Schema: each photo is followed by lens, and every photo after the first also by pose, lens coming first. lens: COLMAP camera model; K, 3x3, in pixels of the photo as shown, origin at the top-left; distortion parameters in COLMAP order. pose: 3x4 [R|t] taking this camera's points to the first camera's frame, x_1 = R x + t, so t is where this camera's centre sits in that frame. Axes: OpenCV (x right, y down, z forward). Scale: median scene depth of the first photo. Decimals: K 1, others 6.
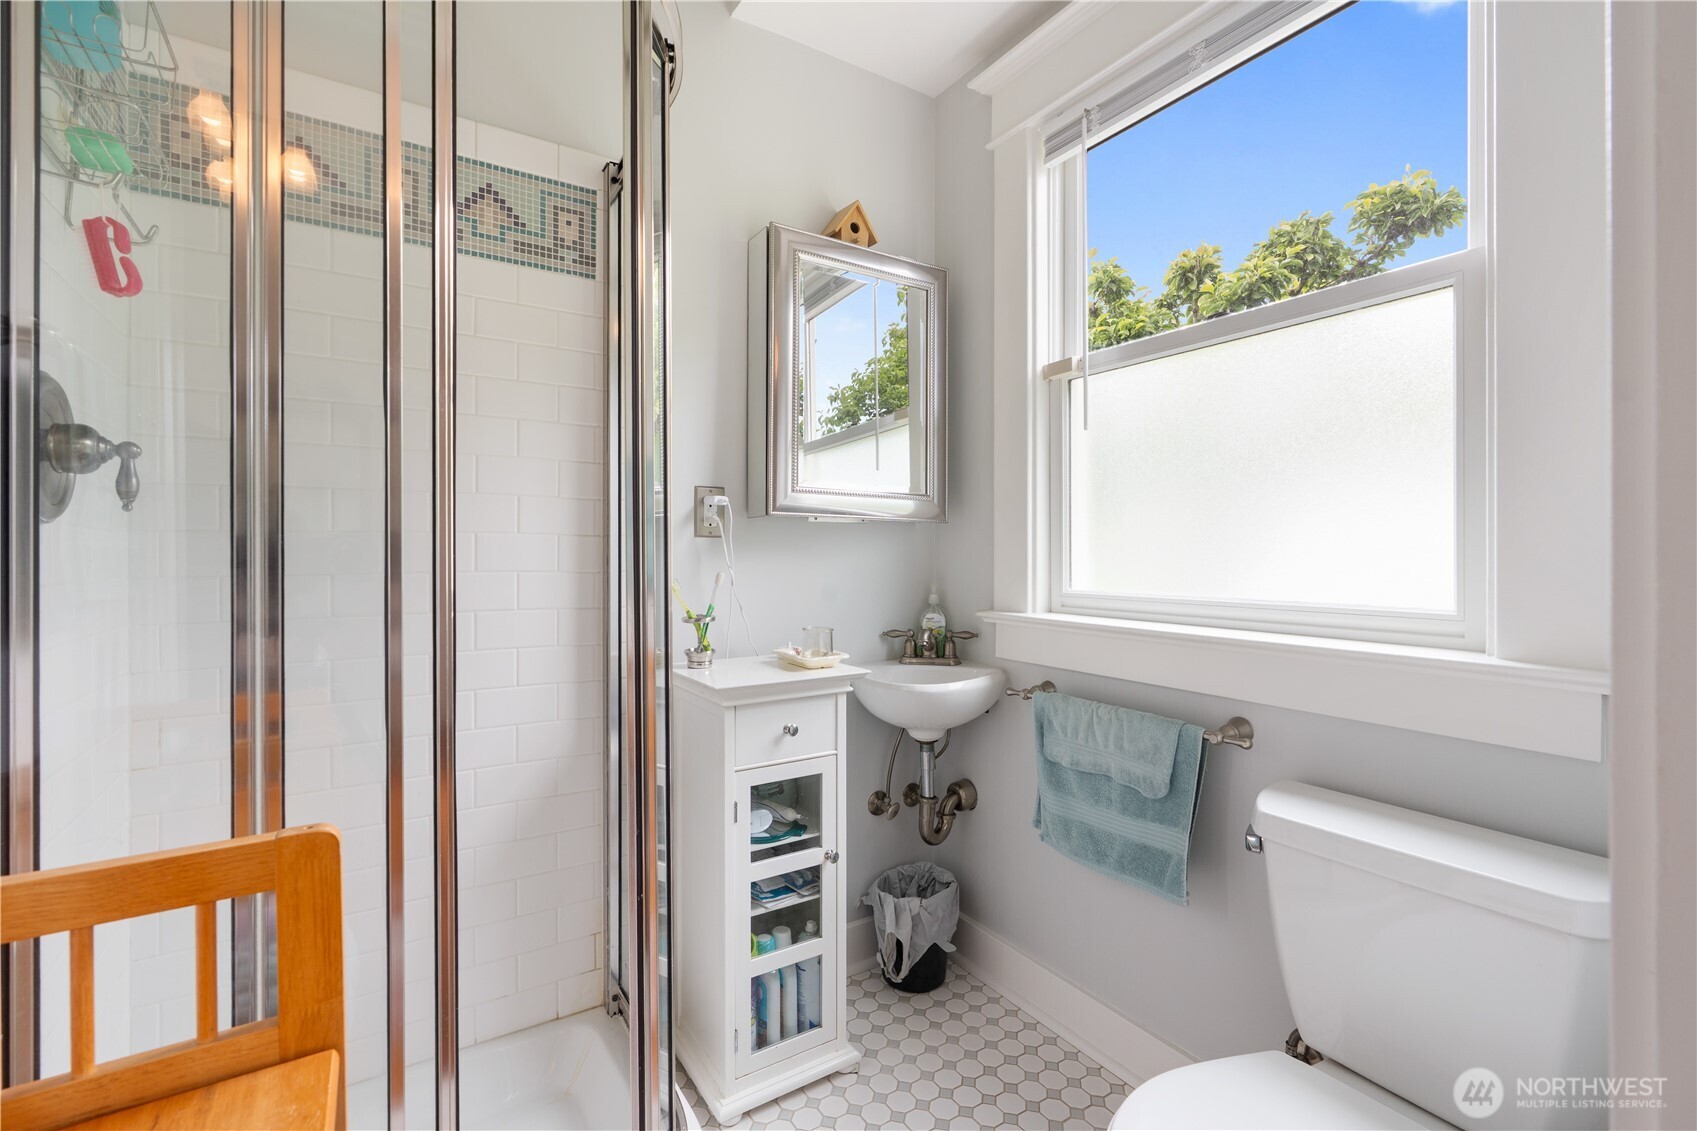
lens RADIAL K [[759.0, 0, 847.1], [0, 759.0, 558.4], [0, 0, 1]] dist [-0.000050, -0.000065]
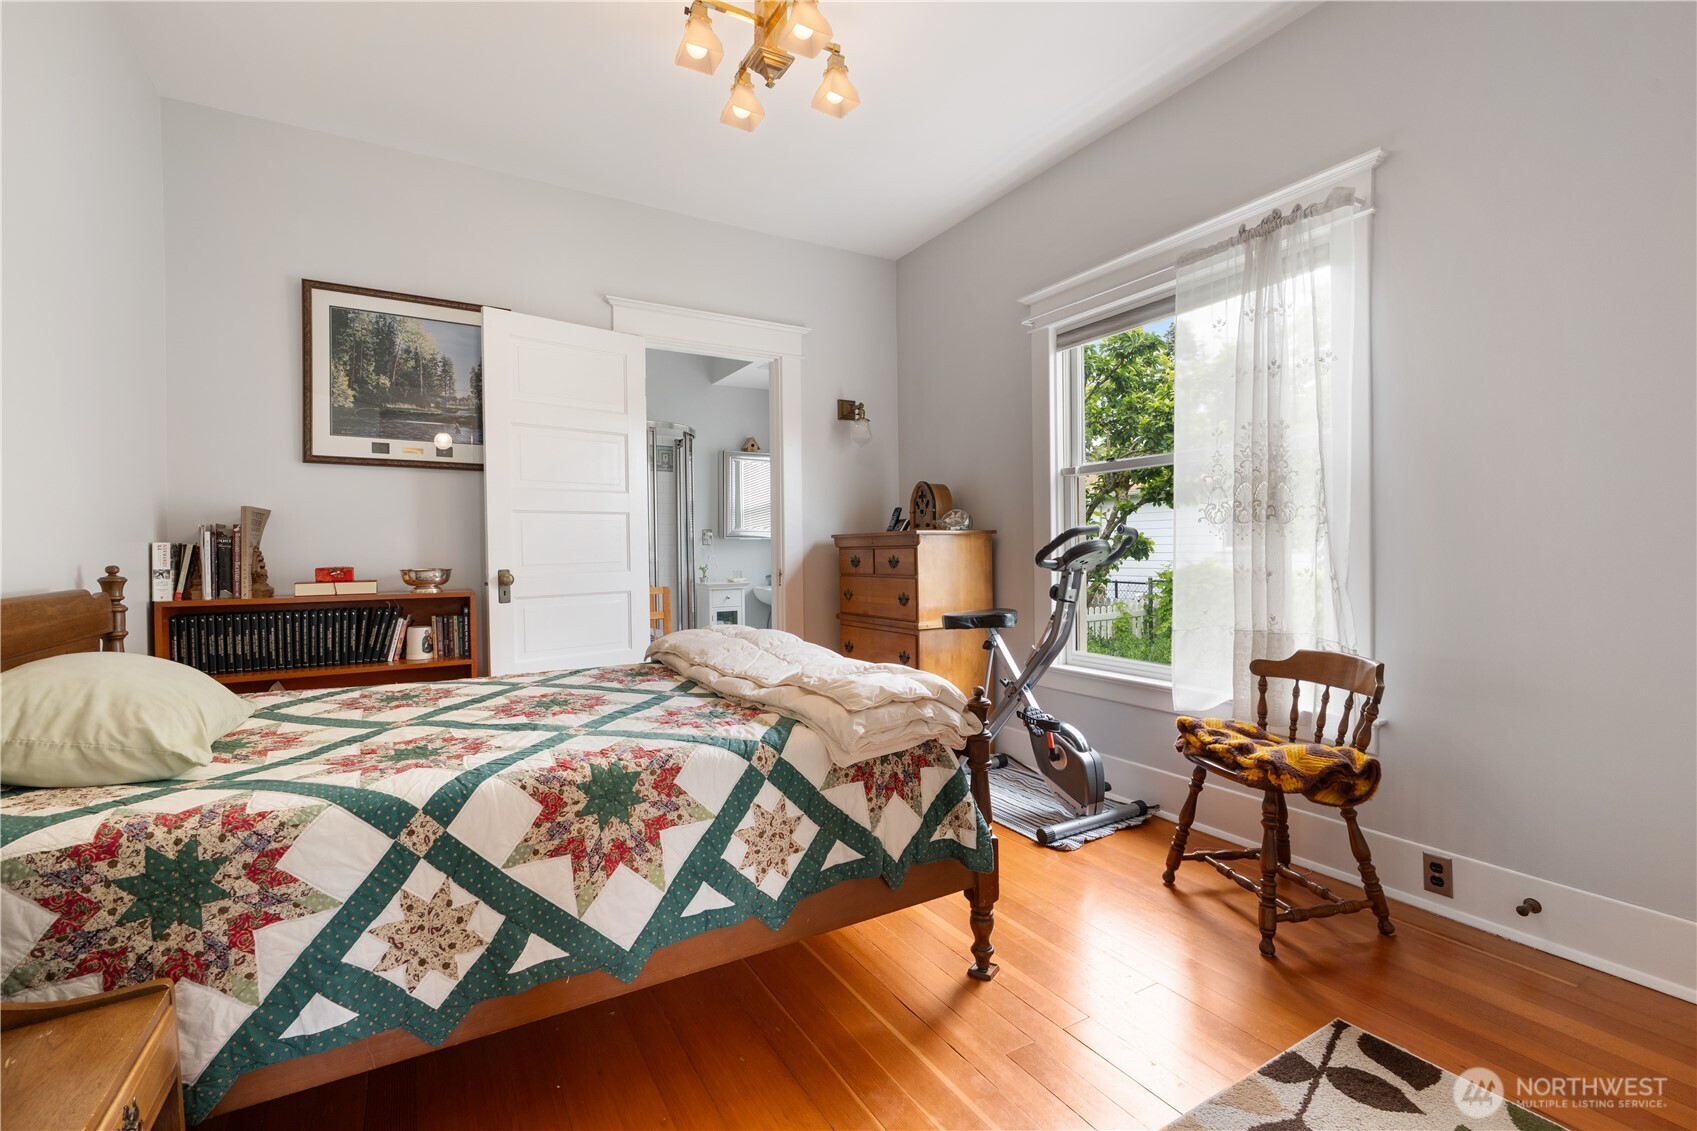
lens RADIAL K [[759.0, 0, 851.6], [0, 759.0, 557.3], [0, 0, 1]] dist [-0.000050, -0.000065]
pose [[0.999609, -0.009754, -0.026215, 0.545543], [0.009752, 0.999952, -0.000197, 0.034789], [0.026216, -0.000059, 0.999656, -2.328520]]
